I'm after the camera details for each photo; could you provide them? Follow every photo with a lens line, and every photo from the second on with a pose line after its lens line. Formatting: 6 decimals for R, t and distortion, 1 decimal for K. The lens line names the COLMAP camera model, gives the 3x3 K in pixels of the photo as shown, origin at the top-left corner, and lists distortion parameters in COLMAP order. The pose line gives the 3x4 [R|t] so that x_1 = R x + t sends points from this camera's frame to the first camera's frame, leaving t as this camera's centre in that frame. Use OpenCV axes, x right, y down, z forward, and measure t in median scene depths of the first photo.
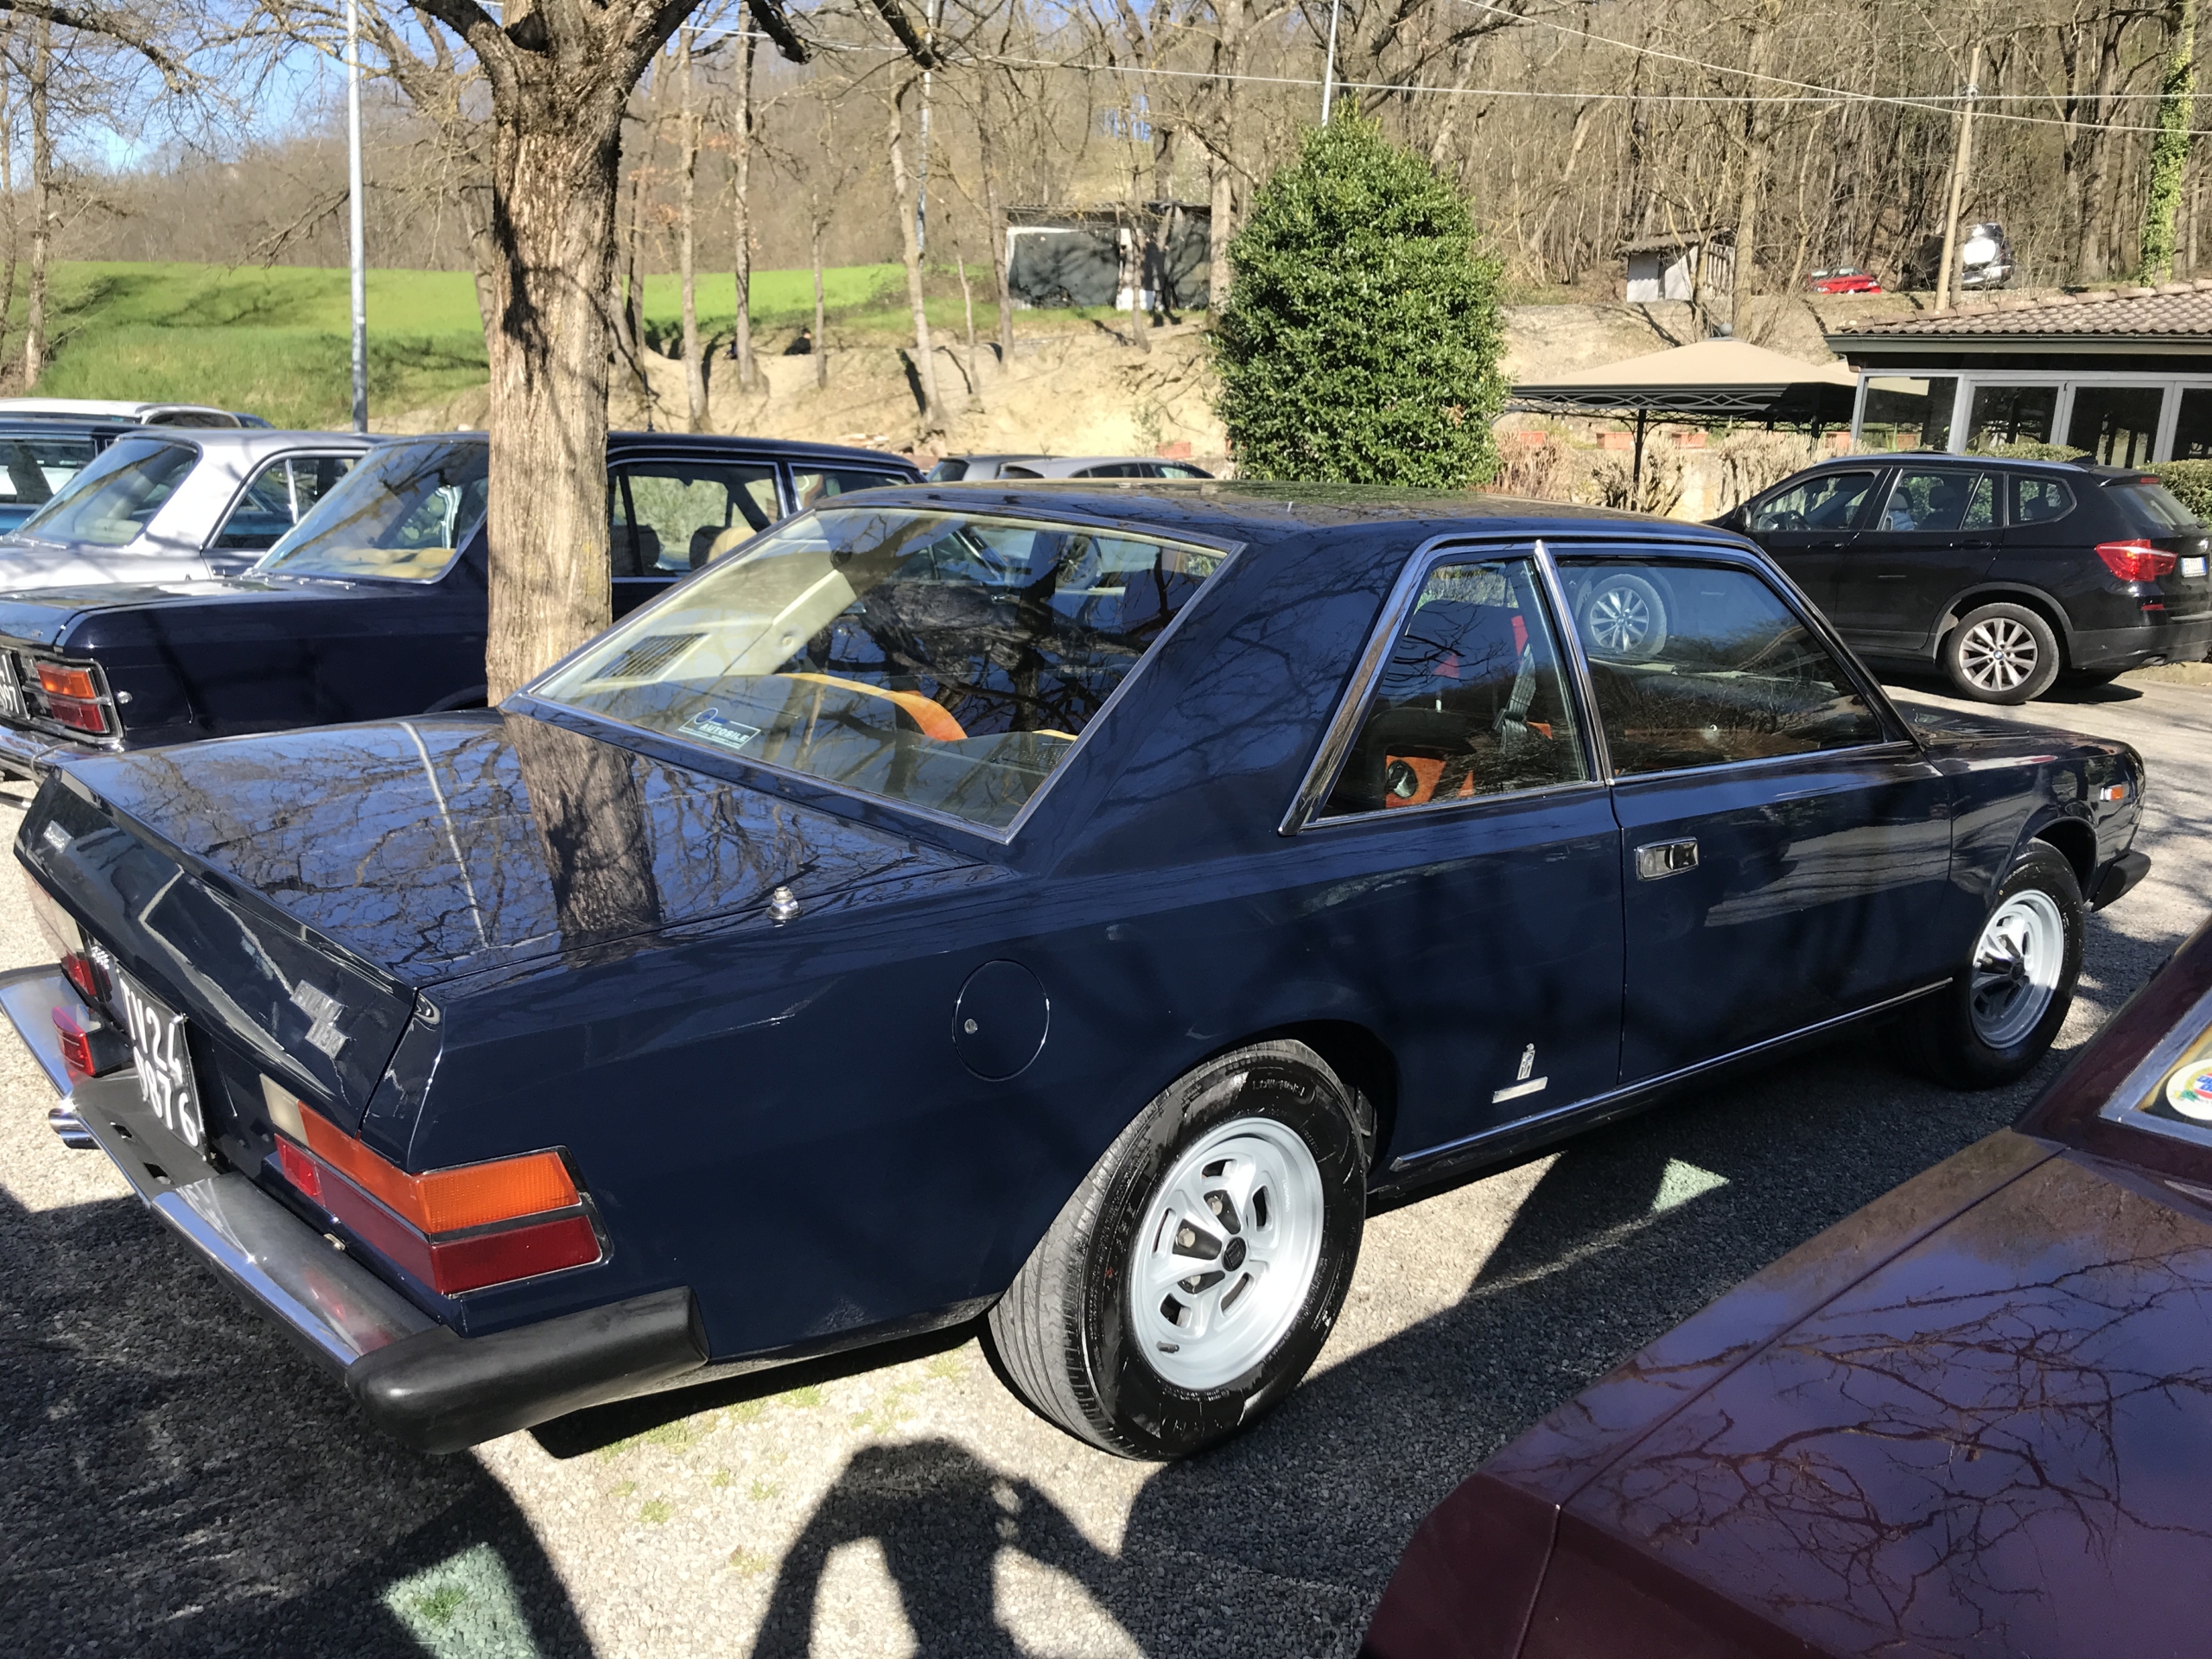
lens RADIAL K [[1818.1, 0, 1106.4], [0, 1818.1, 822.9], [0, 0, 1]] dist [0.007285, 0.008097]
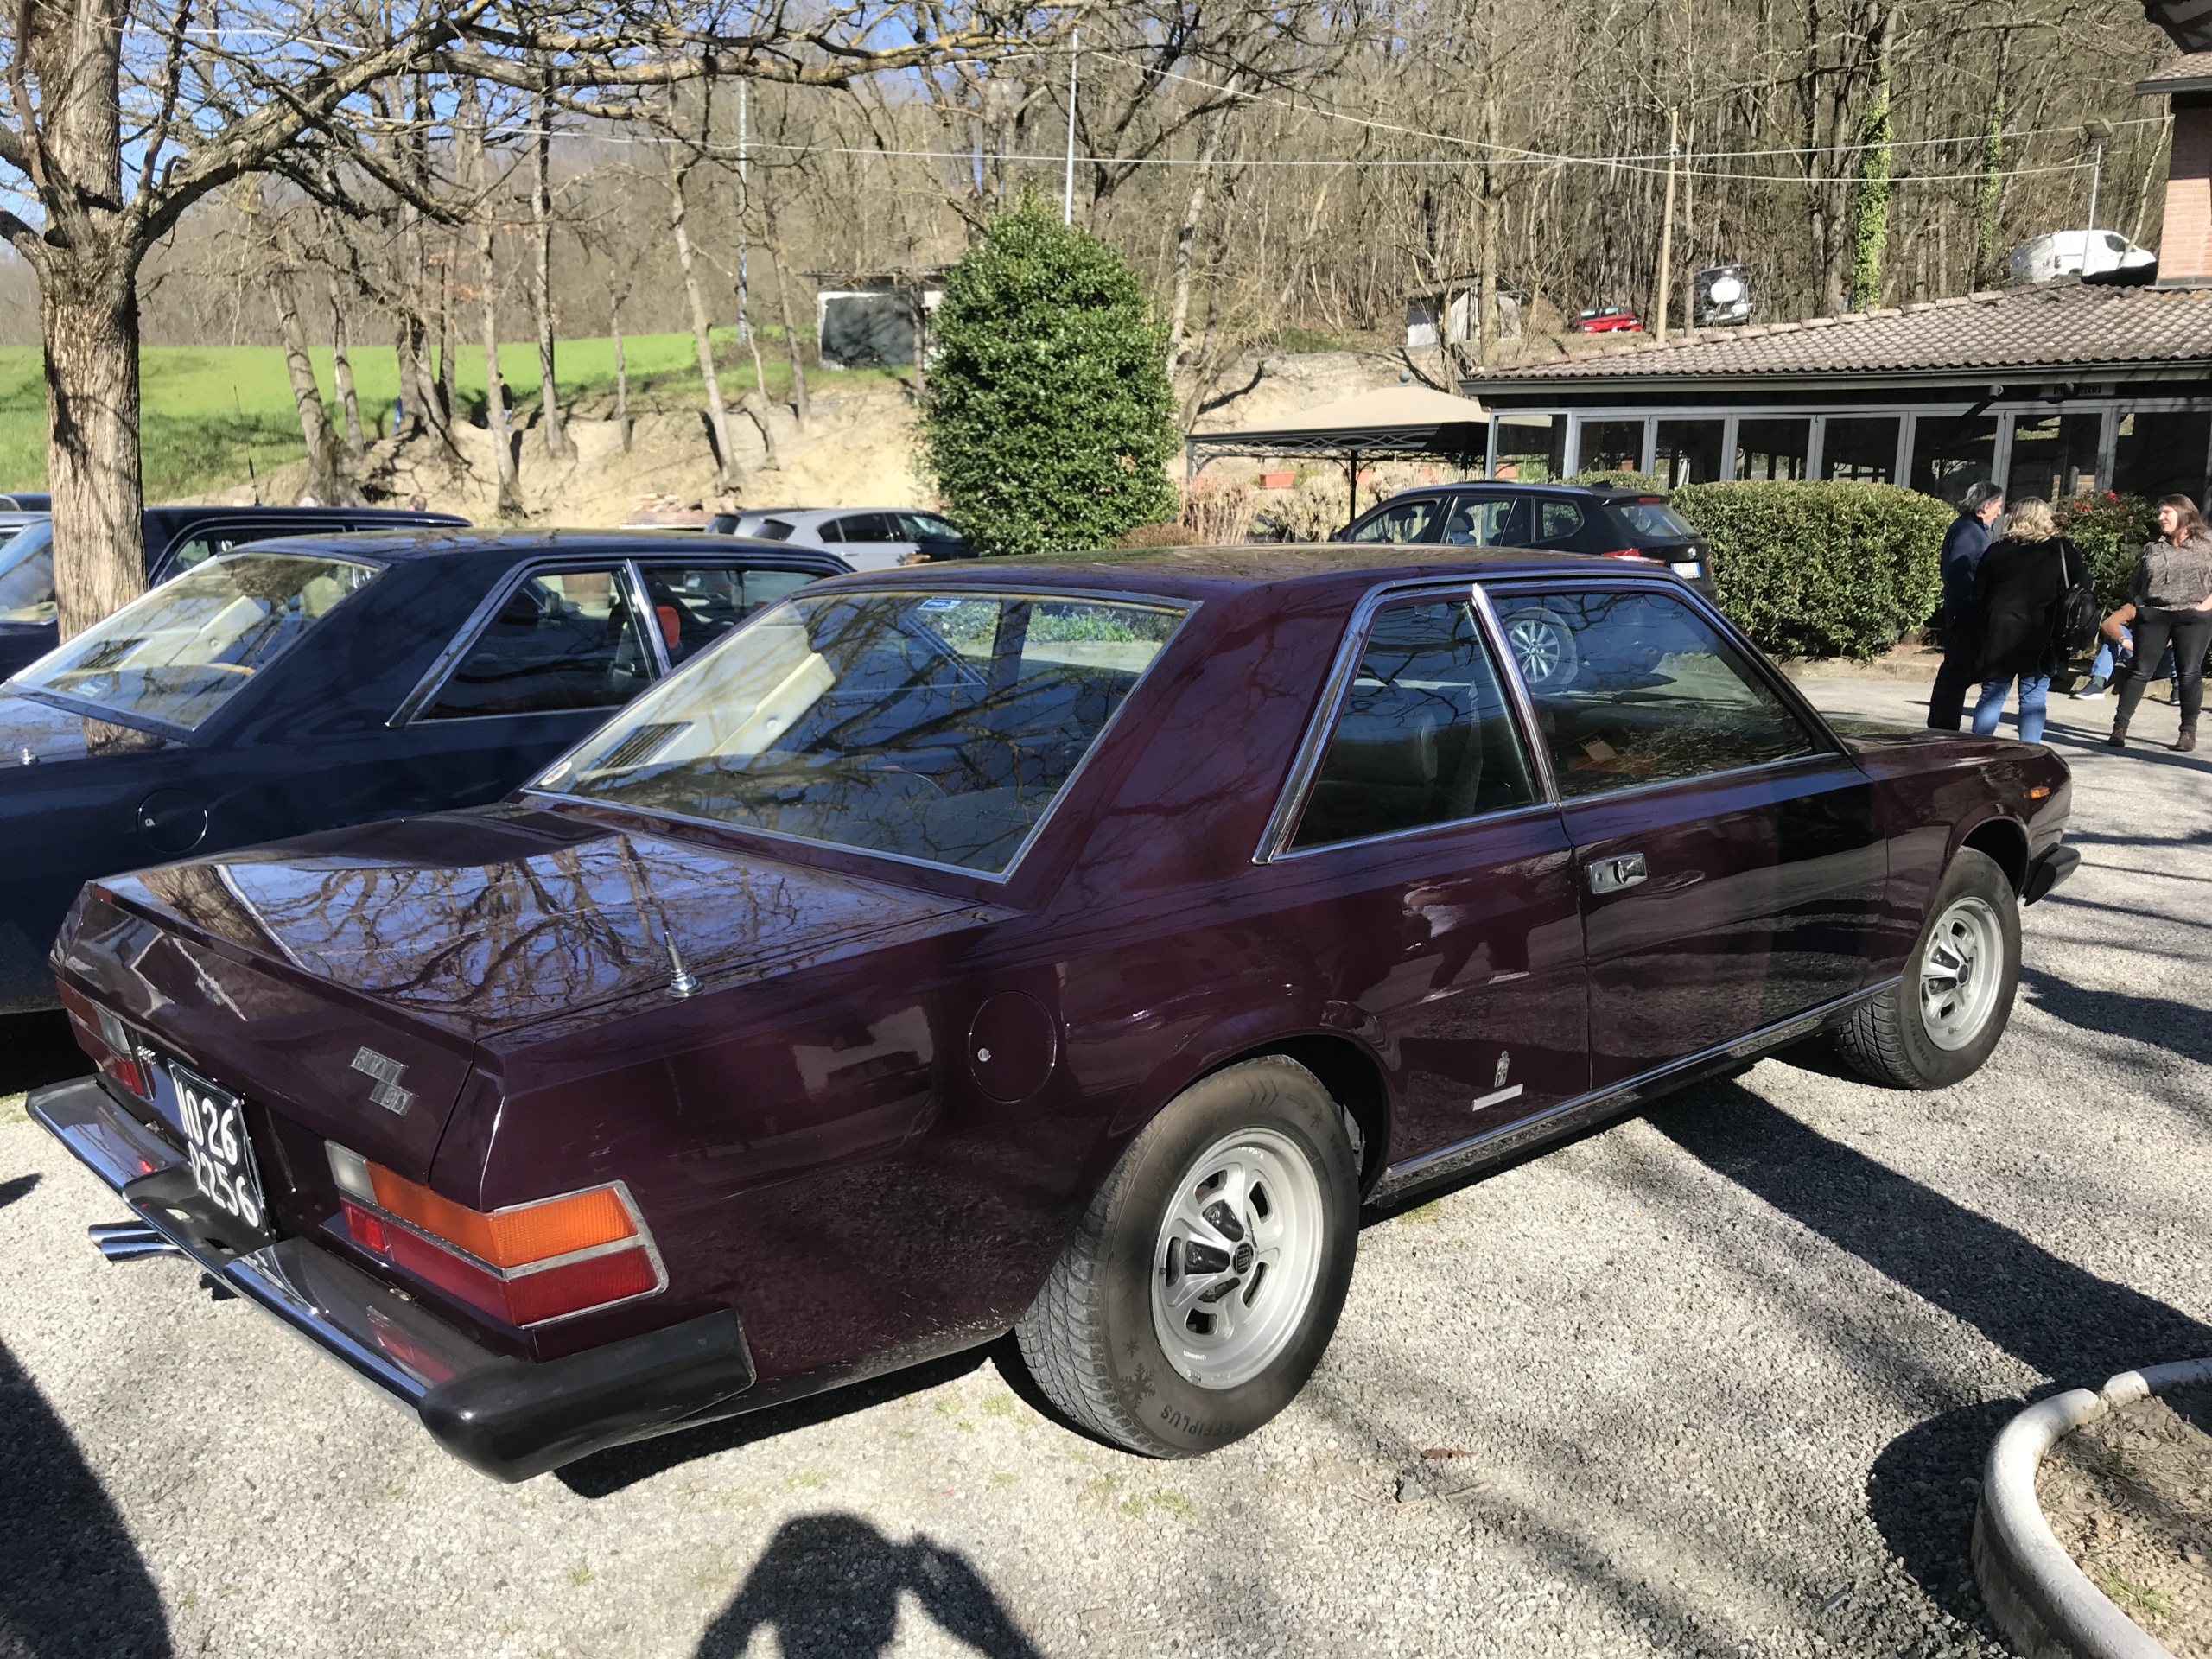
lens RADIAL K [[1811.7, 0, 1106.0], [0, 1811.7, 829.5], [0, 0, 1]] dist [0.018470, -0.004881]
pose [[0.997504, -0.044474, 0.054847, 0.086273], [0.045629, 0.998758, -0.019992, 0.021648], [-0.053890, 0.022444, 0.998295, -0.100129]]
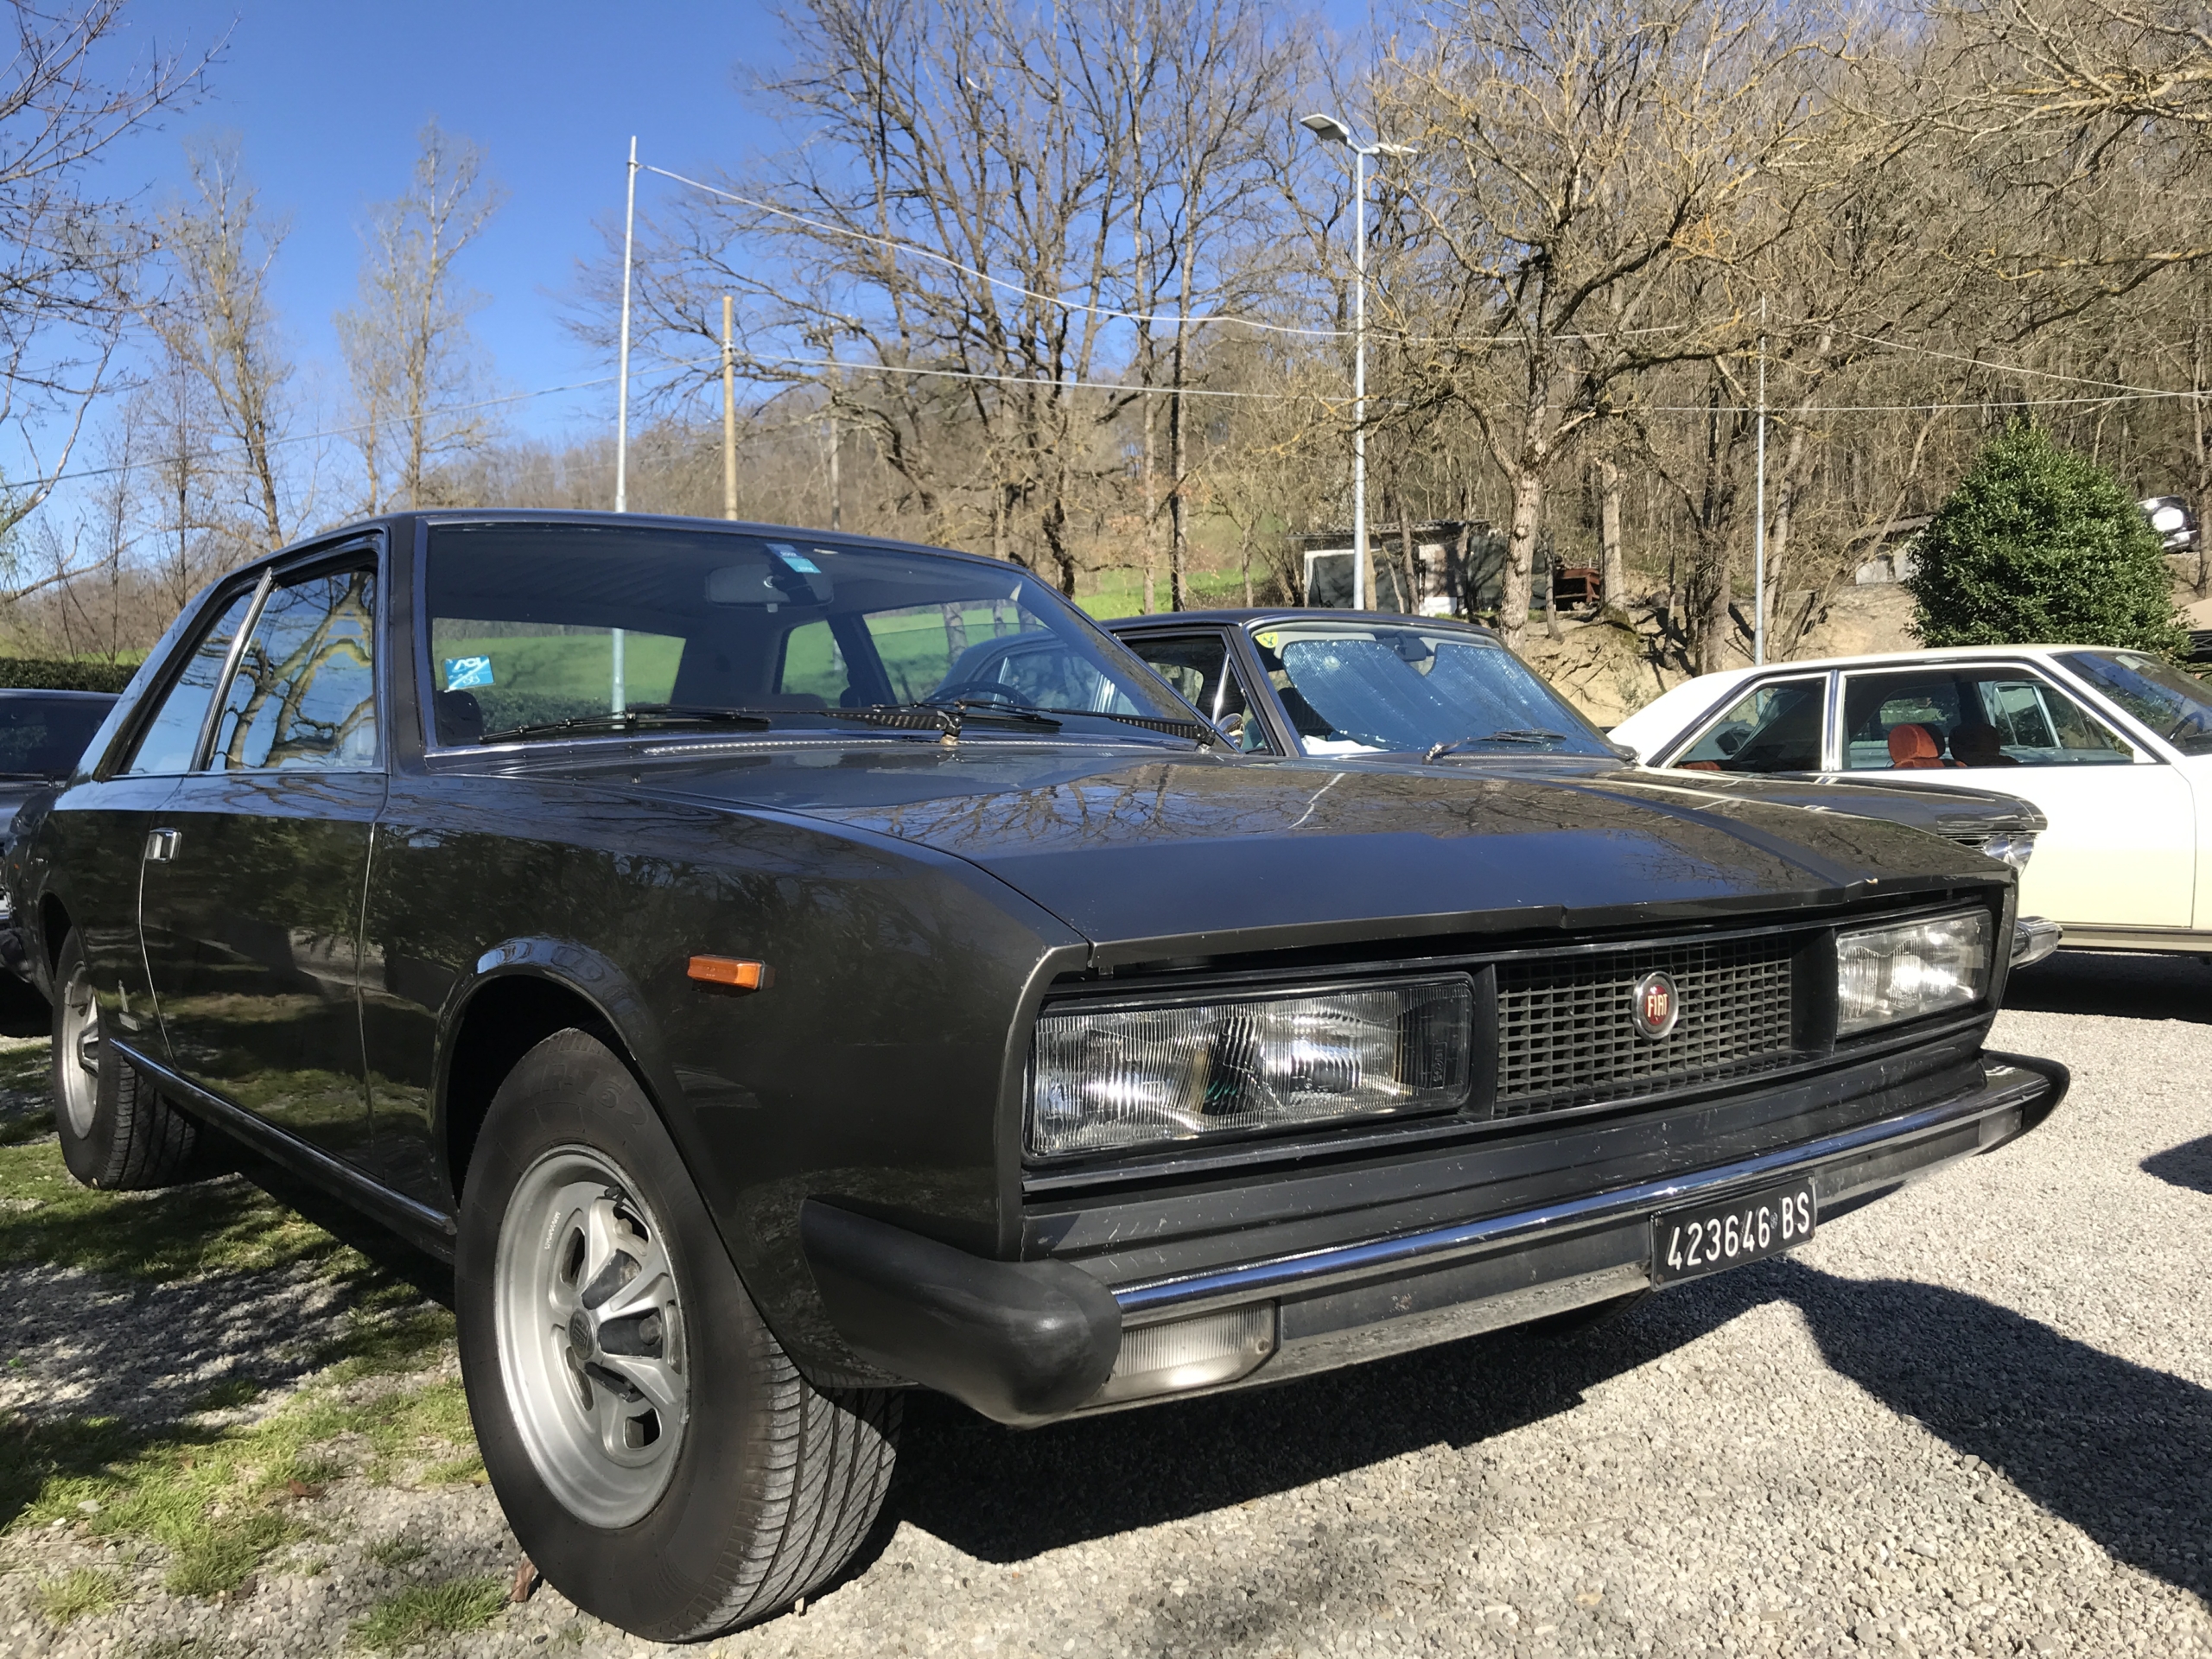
lens RADIAL K [[1832.0, 0, 1099.2], [0, 1832.0, 794.3], [0, 0, 1]] dist [0.009522, -0.000363]
pose [[0.997891, -0.063503, 0.013421, -0.441999], [0.064892, 0.980430, -0.185864, 0.039208], [-0.001356, 0.186343, 0.982484, -0.151745]]
